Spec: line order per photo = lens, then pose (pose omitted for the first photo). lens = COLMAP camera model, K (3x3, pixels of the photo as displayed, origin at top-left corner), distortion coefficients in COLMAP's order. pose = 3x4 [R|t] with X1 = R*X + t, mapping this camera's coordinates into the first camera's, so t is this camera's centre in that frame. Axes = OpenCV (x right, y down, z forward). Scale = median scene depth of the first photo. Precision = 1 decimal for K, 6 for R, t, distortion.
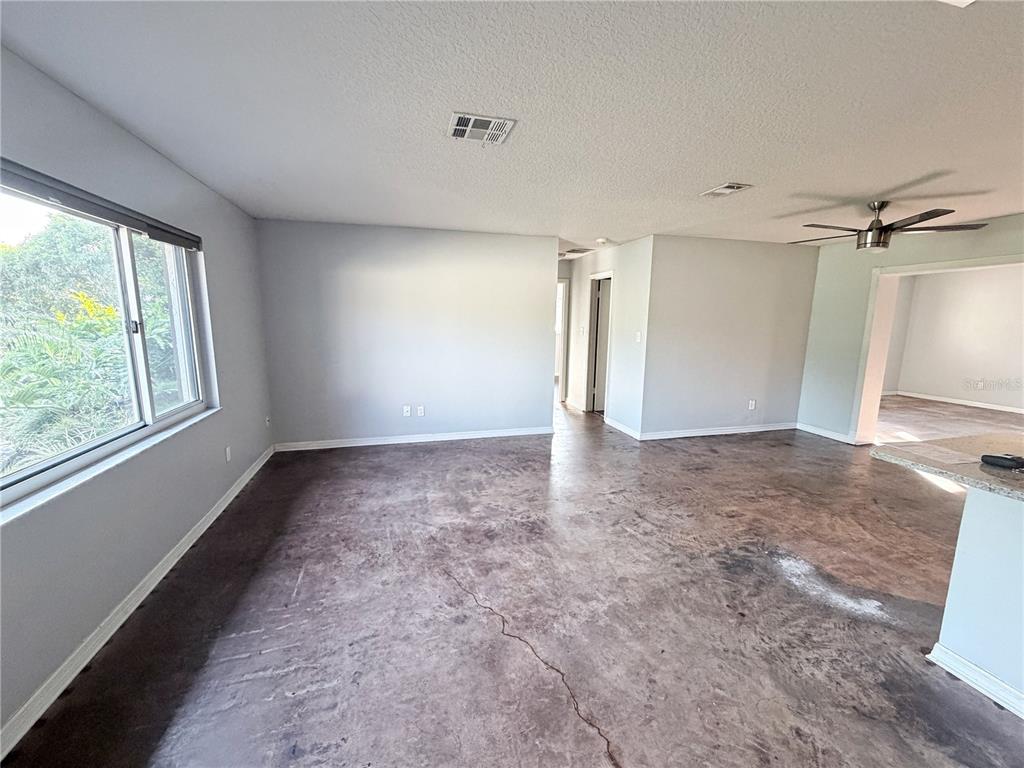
lens RADIAL K [[412.5, 0, 512.1], [0, 412.5, 385.2], [0, 0, 1]] dist [-0.002209, -0.000484]
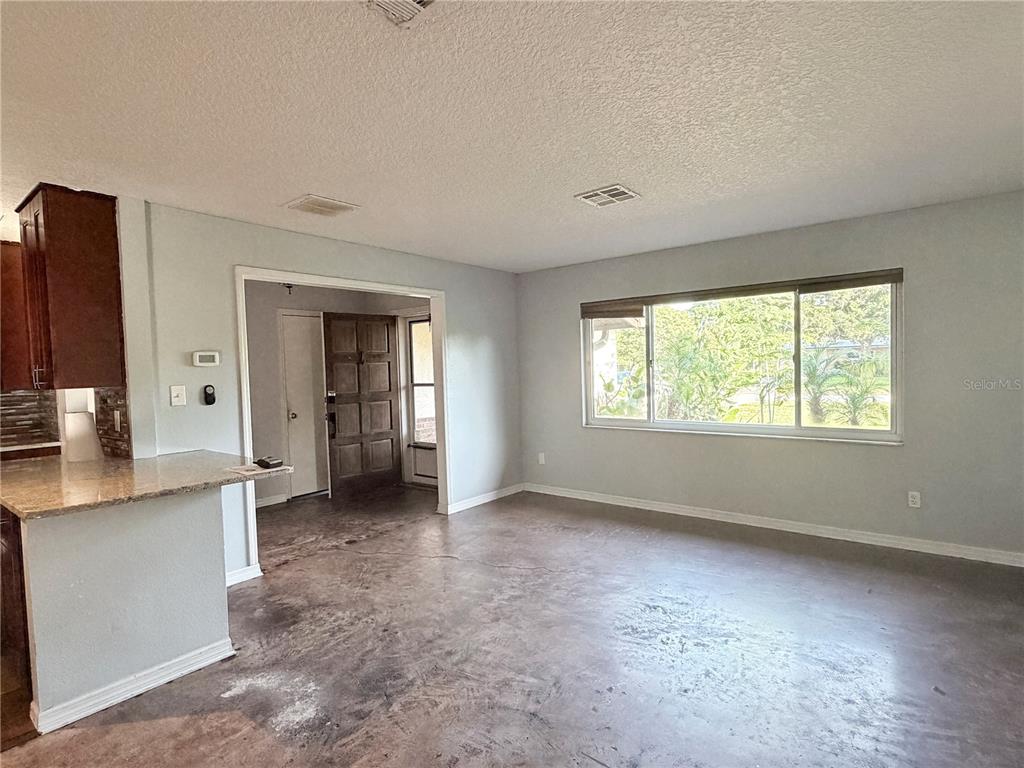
lens RADIAL K [[535.3, 0, 511.4], [0, 535.3, 386.4], [0, 0, 1]] dist [-0.000797, -0.000331]
pose [[-0.812009, 0.033211, -0.582699, 0.924403], [-0.075130, 0.984126, 0.160786, -0.263370], [0.578789, 0.174338, -0.796624, 1.868335]]
